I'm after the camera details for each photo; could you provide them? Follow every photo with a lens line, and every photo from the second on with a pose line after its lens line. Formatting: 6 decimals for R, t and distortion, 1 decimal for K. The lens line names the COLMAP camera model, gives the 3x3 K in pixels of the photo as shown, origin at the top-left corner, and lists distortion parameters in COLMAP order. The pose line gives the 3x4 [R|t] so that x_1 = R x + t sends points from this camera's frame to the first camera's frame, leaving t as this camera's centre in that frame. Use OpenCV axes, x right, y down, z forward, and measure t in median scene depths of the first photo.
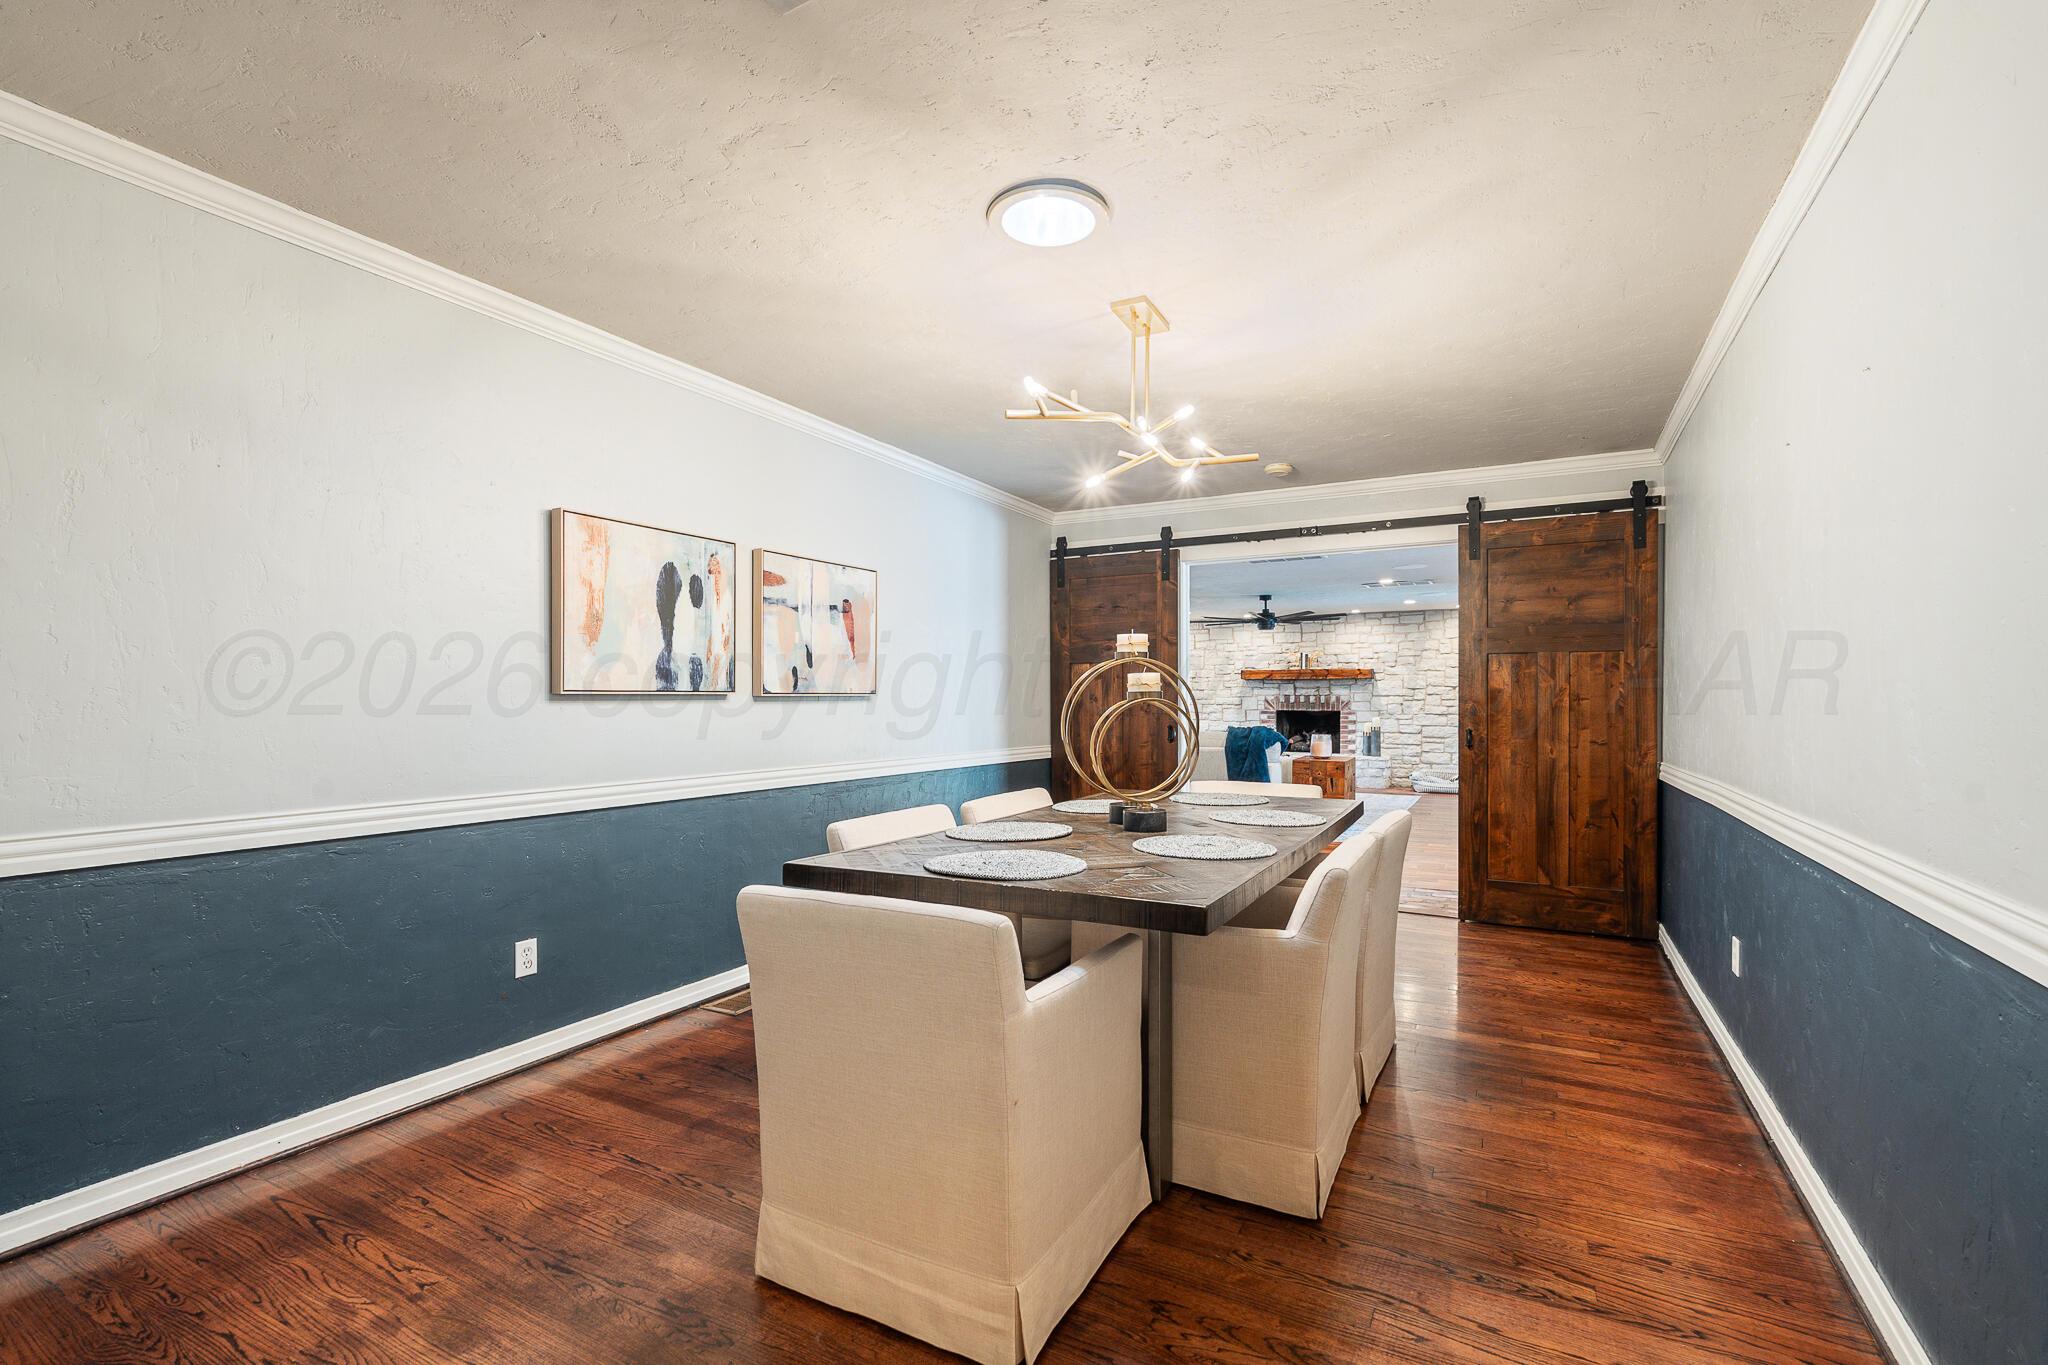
lens RADIAL K [[895.6, 0, 1026.0], [0, 895.6, 695.5], [0, 0, 1]] dist [-0.004735, 0.001046]
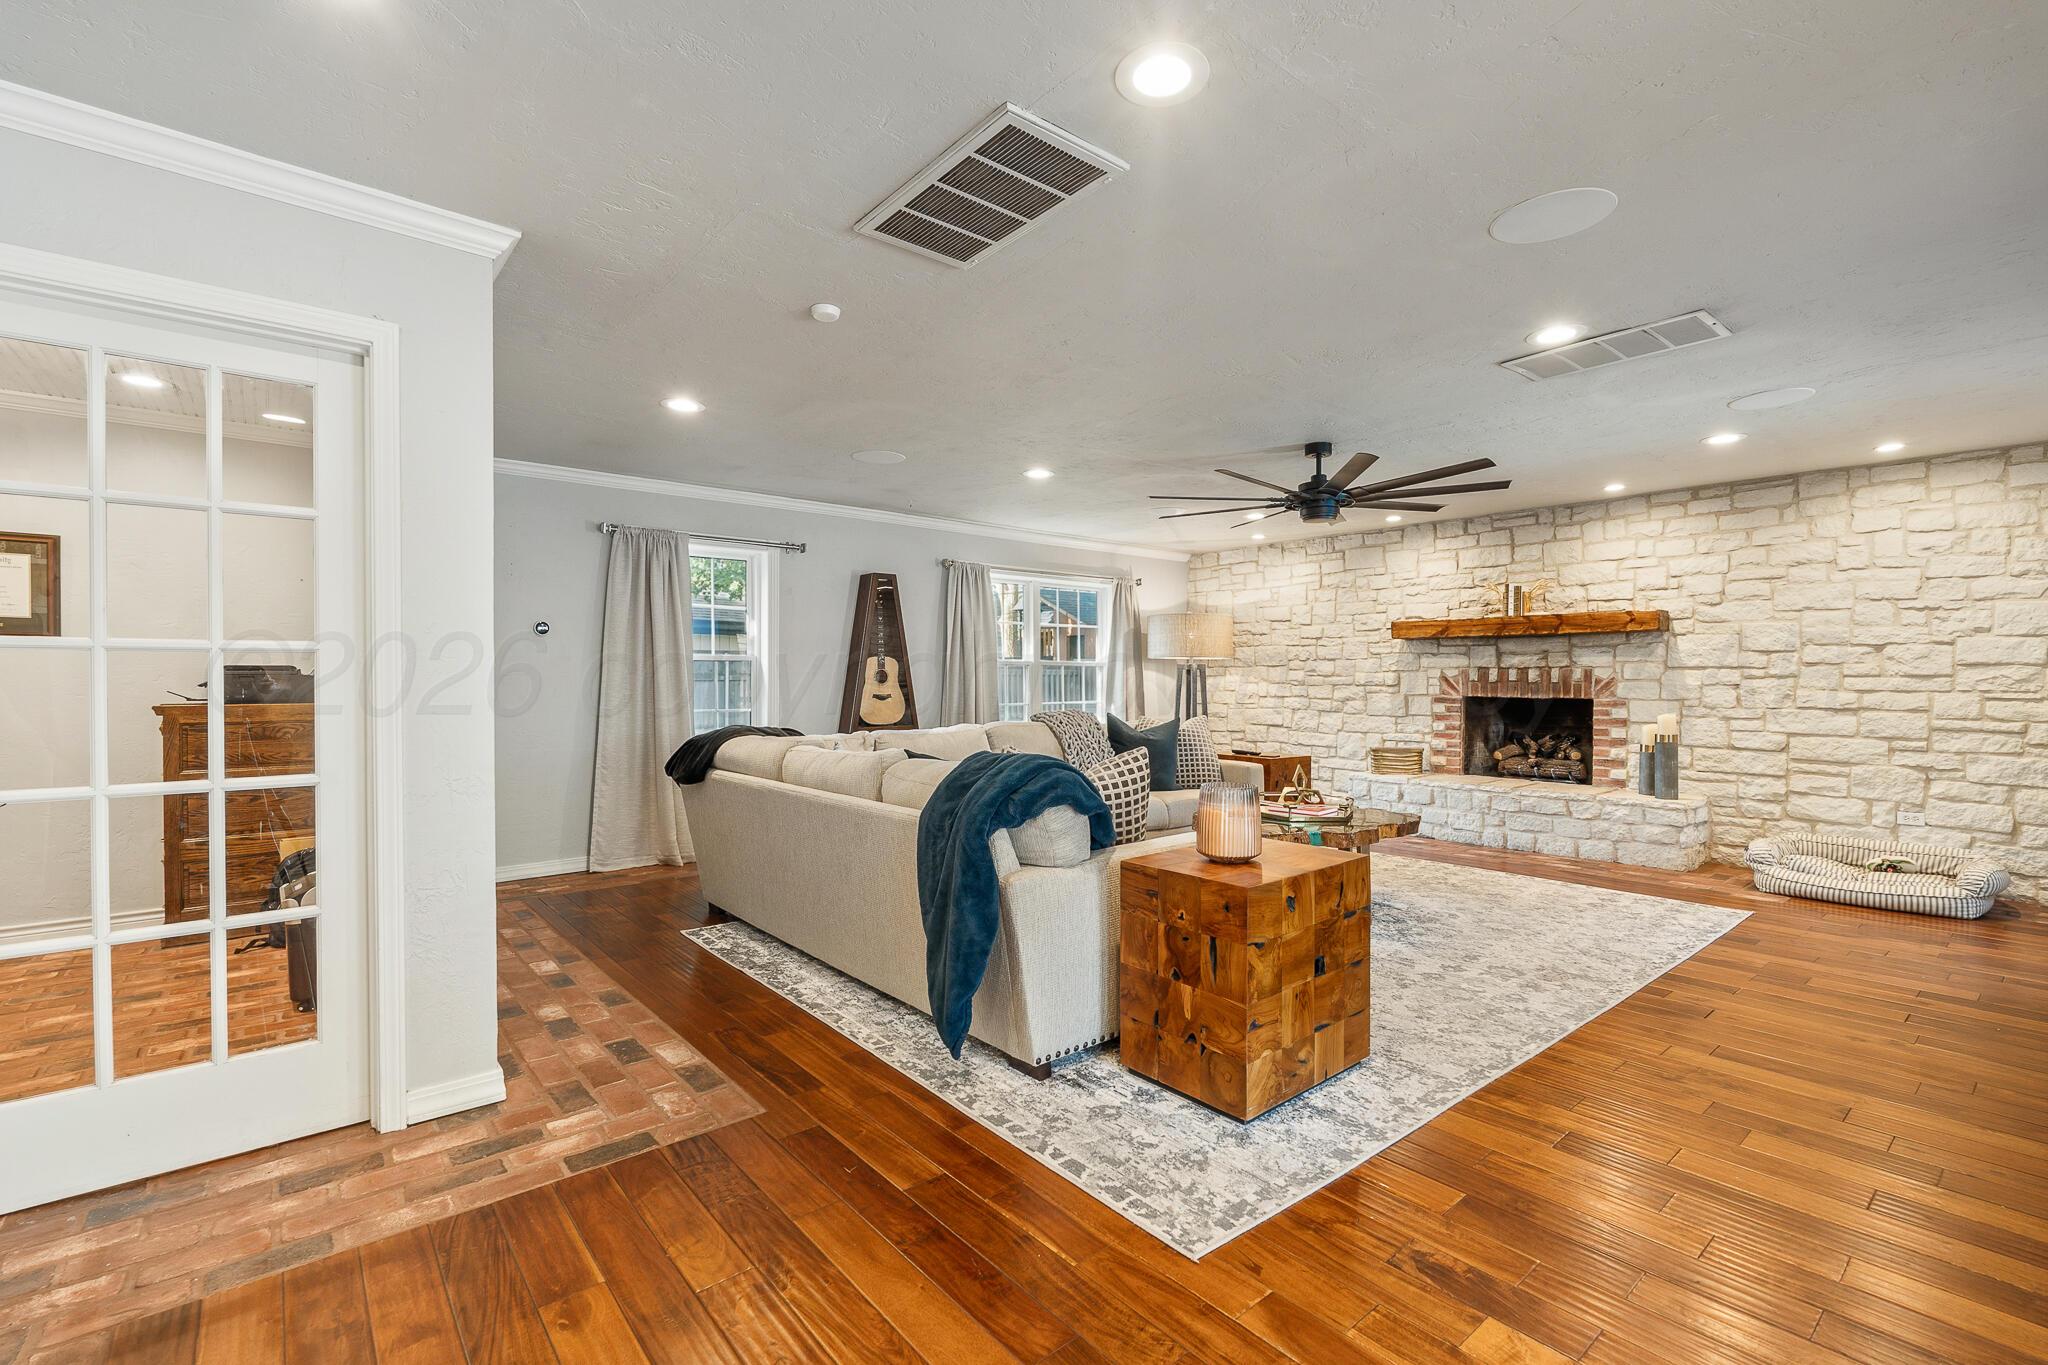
lens RADIAL K [[895.6, 0, 1027.6], [0, 895.6, 682.2], [0, 0, 1]] dist [-0.004735, 0.001046]
pose [[0.932112, 0.000634, -0.362169, 0.815601], [0.003522, 0.999935, 0.010816, 0.005746], [0.362153, -0.011357, 0.932050, 1.462553]]
